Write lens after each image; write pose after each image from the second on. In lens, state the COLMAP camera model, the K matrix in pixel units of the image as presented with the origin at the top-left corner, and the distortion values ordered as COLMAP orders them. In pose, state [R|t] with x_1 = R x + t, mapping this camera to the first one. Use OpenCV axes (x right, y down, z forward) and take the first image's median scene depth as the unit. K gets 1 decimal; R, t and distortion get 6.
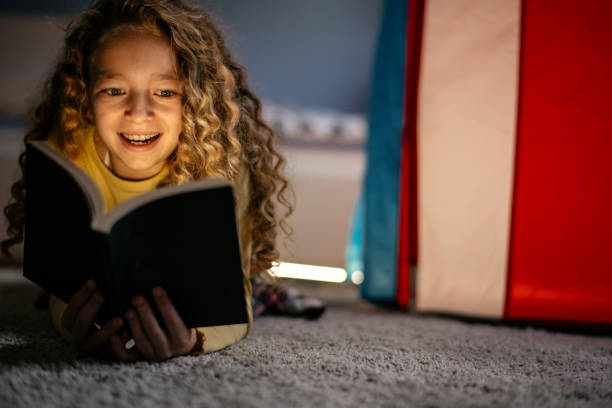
lens RADIAL K [[1116.5, 0, 309.2], [0, 1116.5, 201.7], [0, 0, 1]] dist [-0.156090, 0.000000]
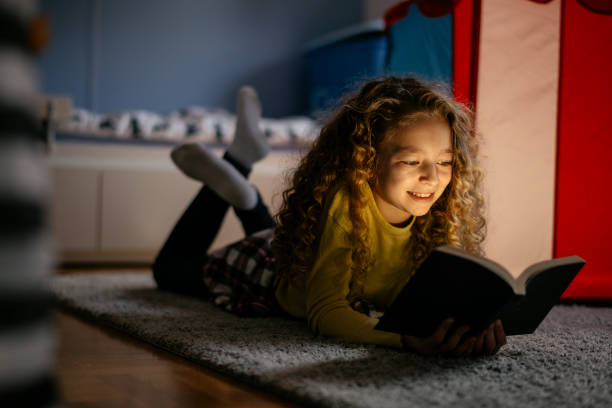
lens RADIAL K [[1116.5, 0, 306.8], [0, 1116.5, 207.7], [0, 0, 1]] dist [-0.156090, 0.000000]
pose [[0.942095, -0.018188, 0.334853, -0.752511], [-0.004137, 0.997822, 0.065836, -0.130036], [-0.335322, -0.063409, 0.939967, -0.250975]]
